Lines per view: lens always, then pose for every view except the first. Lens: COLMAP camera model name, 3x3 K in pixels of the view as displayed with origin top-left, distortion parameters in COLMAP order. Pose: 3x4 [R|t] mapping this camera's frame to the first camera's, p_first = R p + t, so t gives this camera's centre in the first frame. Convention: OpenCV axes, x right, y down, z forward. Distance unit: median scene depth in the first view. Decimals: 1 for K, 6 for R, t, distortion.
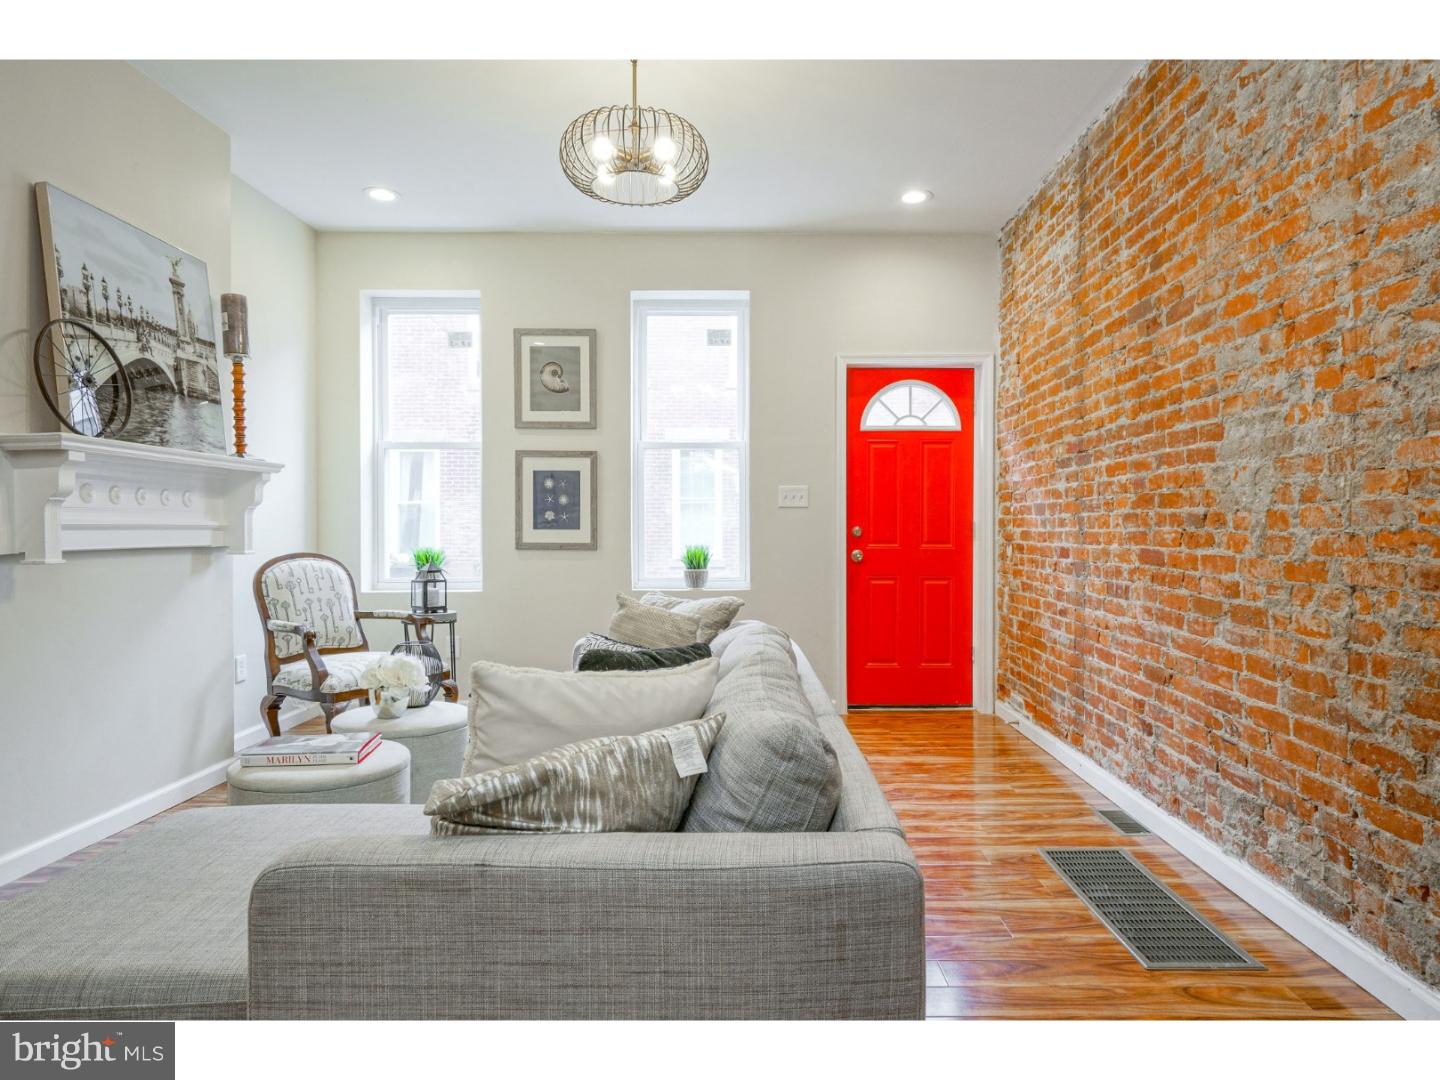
lens RADIAL K [[859.5, 0, 741.8], [0, 859.5, 540.2], [0, 0, 1]] dist [0.005732, 0.002148]
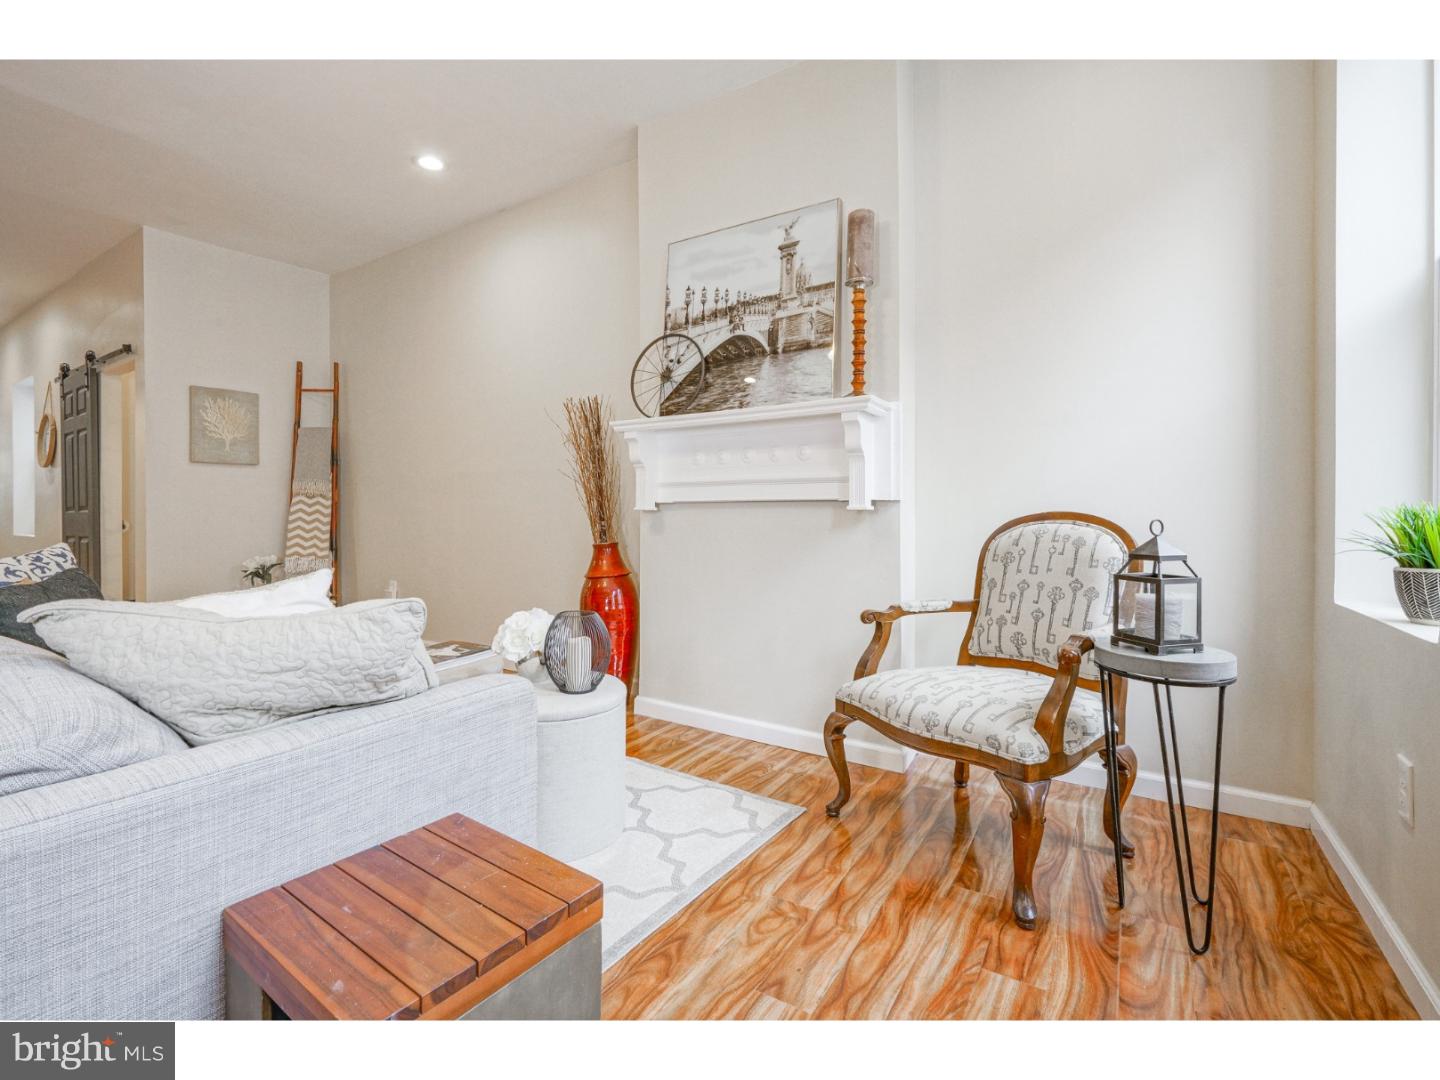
lens RADIAL K [[675.4, 0, 689.0], [0, 675.4, 512.0], [0, 0, 1]] dist [-0.003321, -0.000084]
pose [[-0.560409, 0.001053, -0.828216, 0.085176], [-0.007933, 0.999946, 0.006639, 0.017863], [0.828178, 0.010290, -0.560370, 1.376712]]
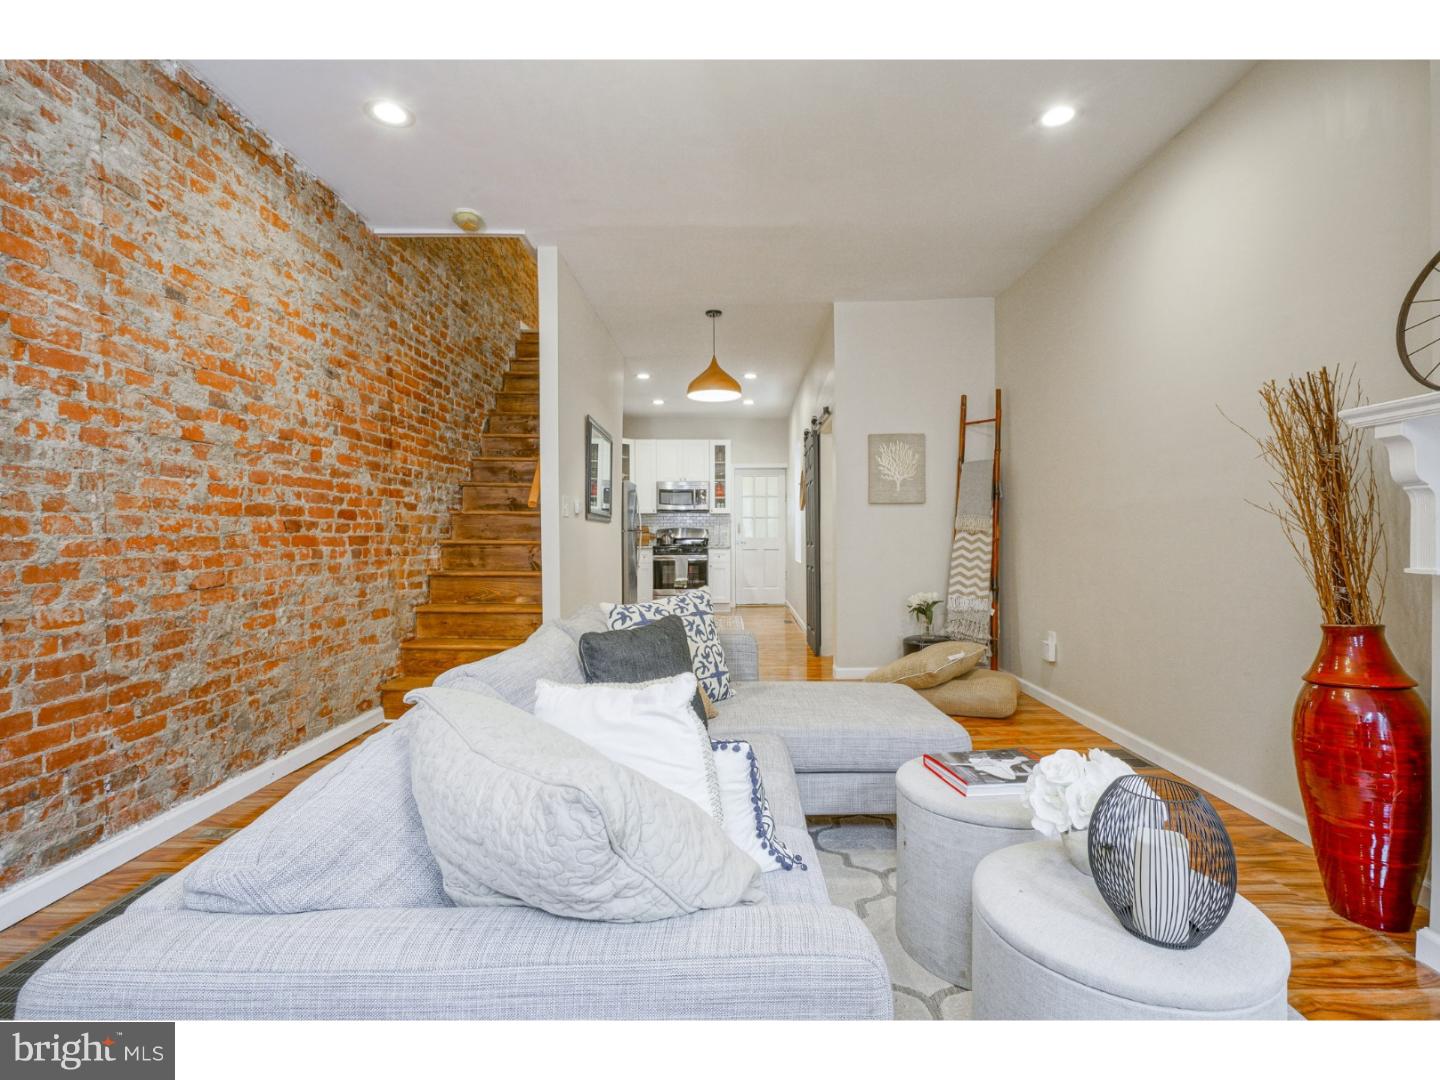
lens RADIAL K [[668.7, 0, 714.5], [0, 668.7, 536.7], [0, 0, 1]] dist [-0.000804, 0.000304]
pose [[-0.999934, 0.003589, 0.010882, -0.153231], [0.003721, 0.999919, 0.012150, -0.012338], [-0.010838, 0.012190, -0.999867, 1.277239]]
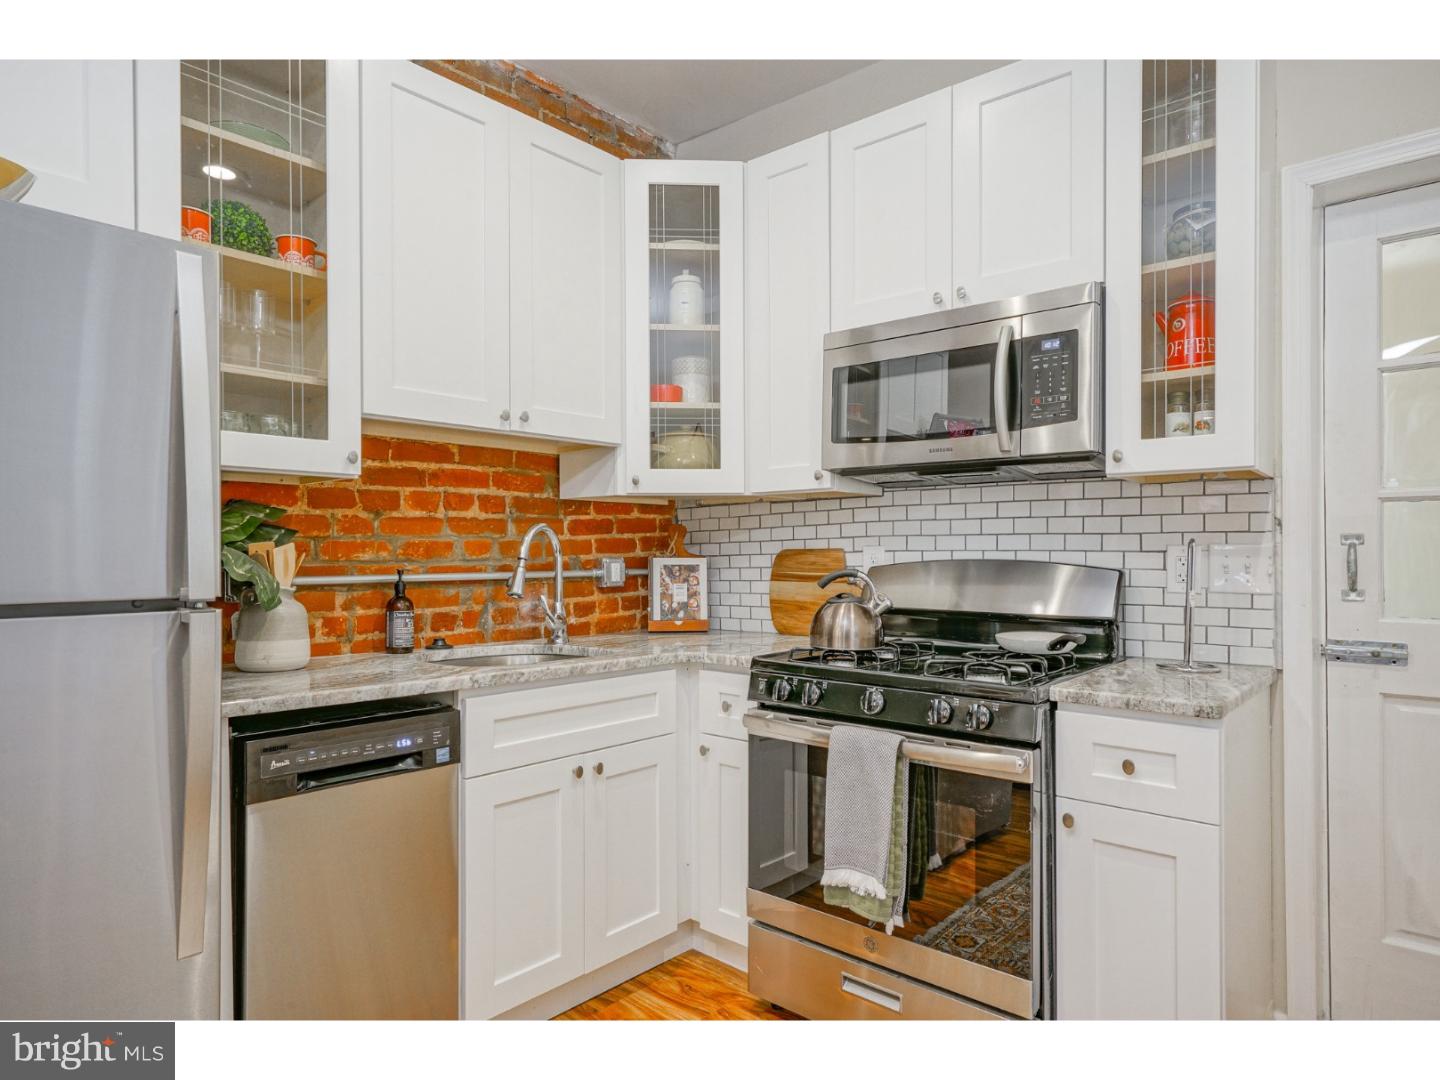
lens RADIAL K [[842.4, 0, 721.2], [0, 842.4, 549.4], [0, 0, 1]] dist [0.006208, 0.000063]
pose [[-0.753948, -0.000057, 0.656934, -0.294586], [0.003944, 0.999982, 0.004613, -0.029304], [-0.656922, 0.006069, -0.753934, -1.045624]]
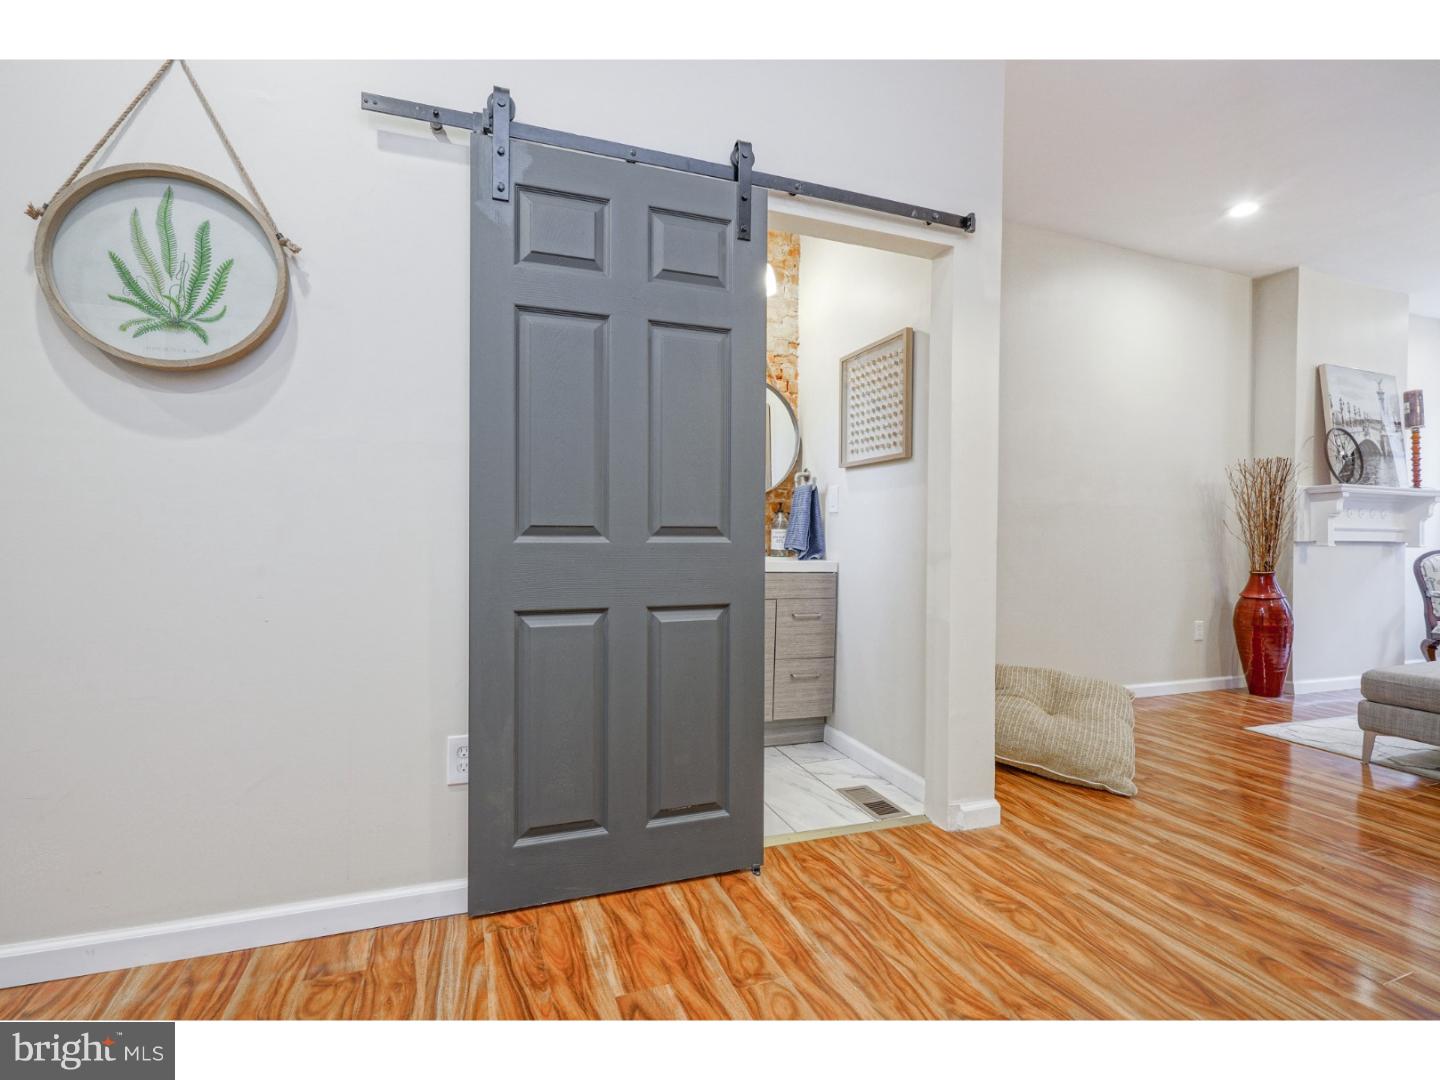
lens RADIAL K [[668.7, 0, 714.5], [0, 668.7, 536.7], [0, 0, 1]] dist [-0.000804, 0.000304]
pose [[0.359861, -0.000124, -0.933006, 0.139219], [-0.021210, 0.999740, -0.008314, 0.039071], [0.932765, 0.022781, 0.359765, -0.781971]]
